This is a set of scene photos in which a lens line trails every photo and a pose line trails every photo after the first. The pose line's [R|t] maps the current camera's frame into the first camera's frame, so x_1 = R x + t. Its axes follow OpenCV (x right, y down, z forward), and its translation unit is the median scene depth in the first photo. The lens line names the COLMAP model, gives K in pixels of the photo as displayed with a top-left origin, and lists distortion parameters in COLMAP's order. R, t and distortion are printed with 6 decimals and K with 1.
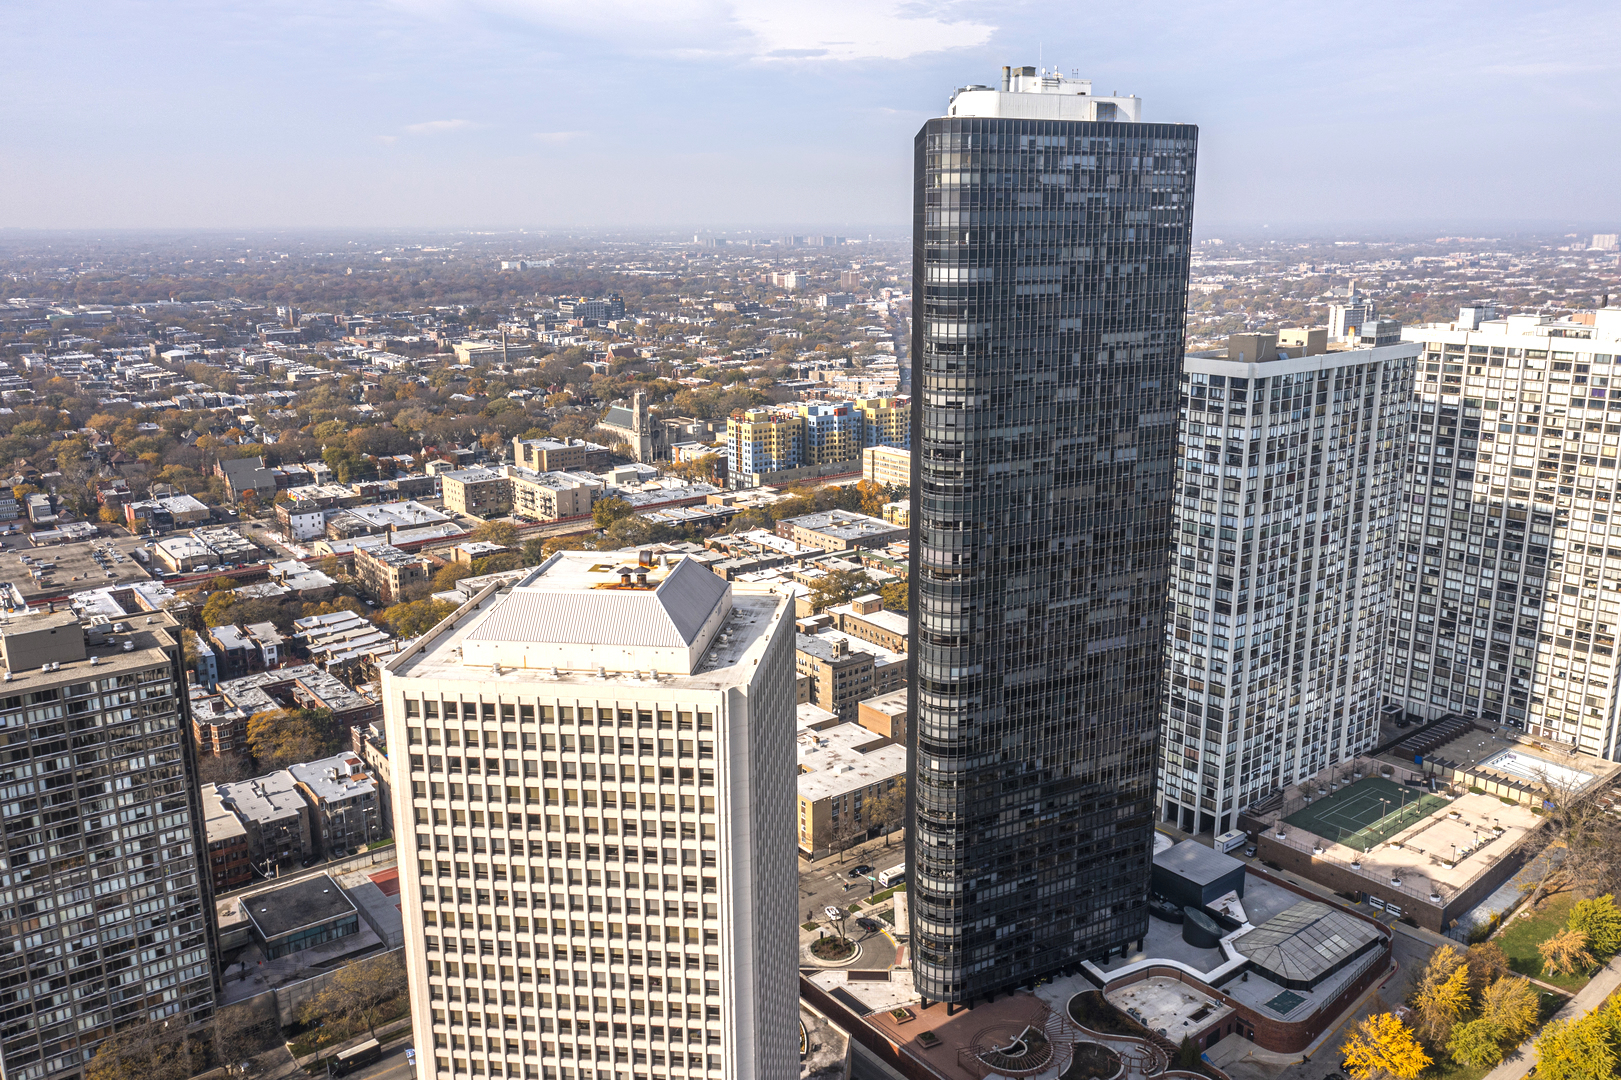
lens RADIAL K [[1295.8, 0, 810.5], [0, 1295.8, 540.0], [0, 0, 1]] dist [-0.010154, 0.003505]
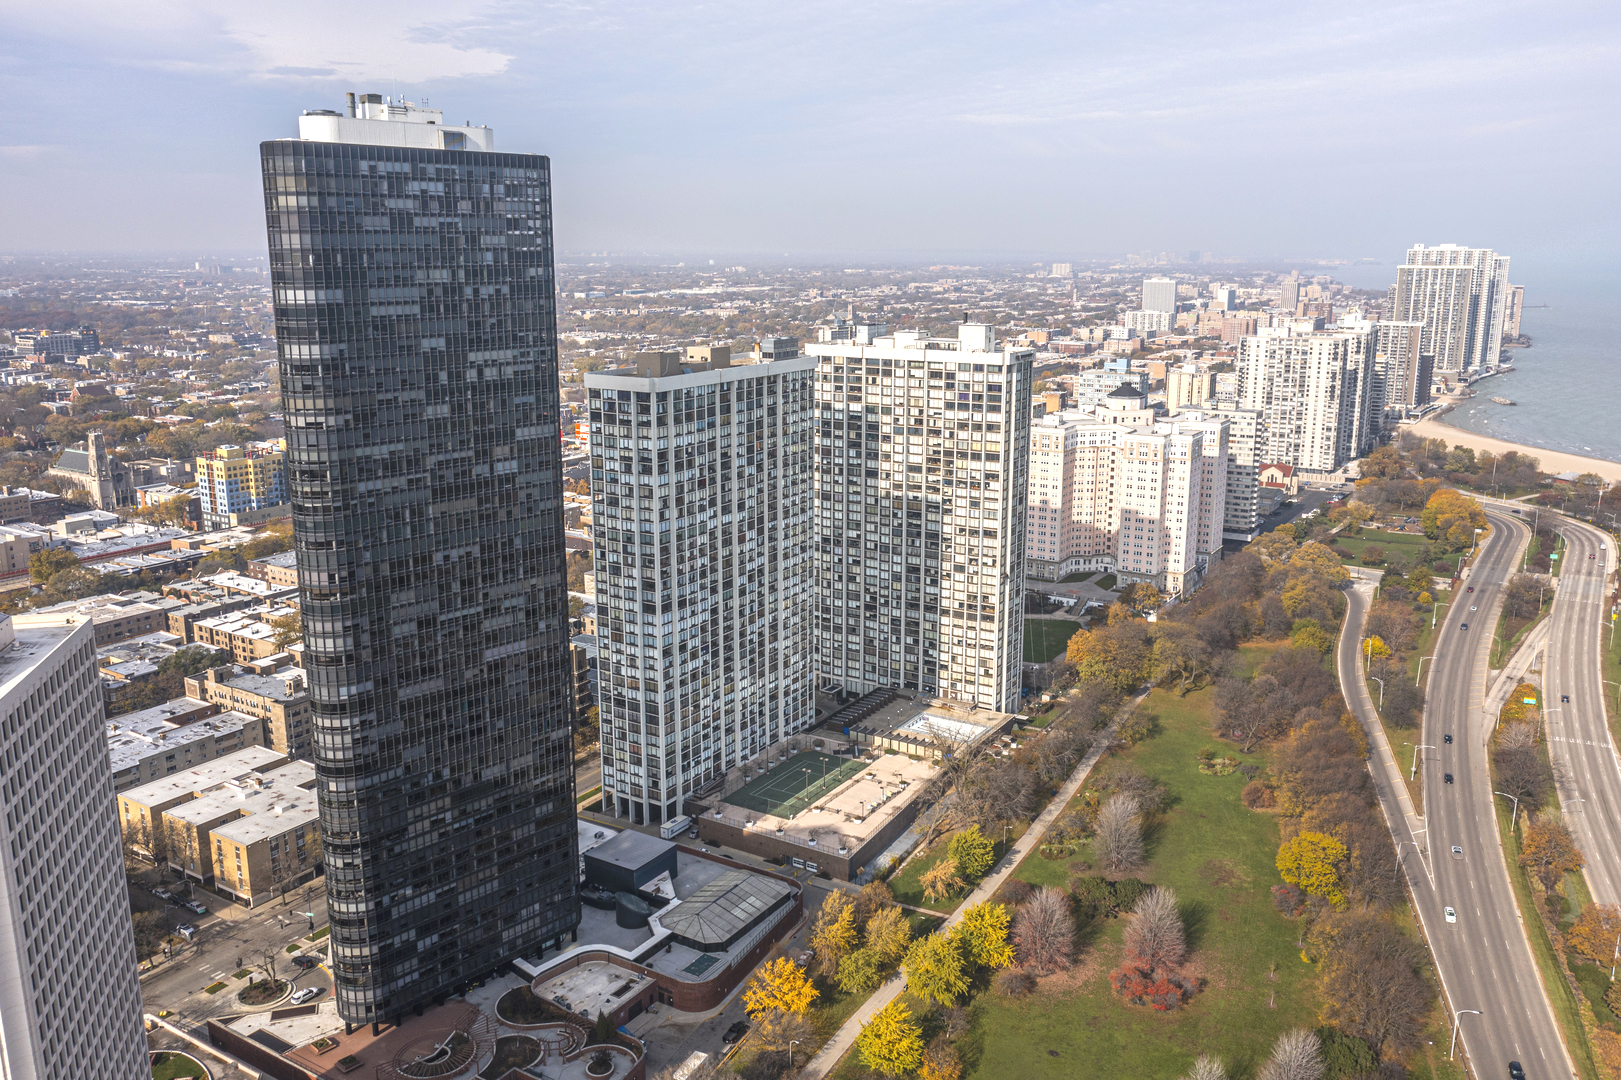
lens RADIAL K [[1295.8, 0, 810.5], [0, 1295.8, 540.0], [0, 0, 1]] dist [-0.010154, 0.003505]
pose [[0.941233, -0.067042, 0.331037, 0.092528], [0.073802, 0.997242, -0.007879, 0.014249], [-0.329596, 0.031847, 0.943585, -0.049664]]
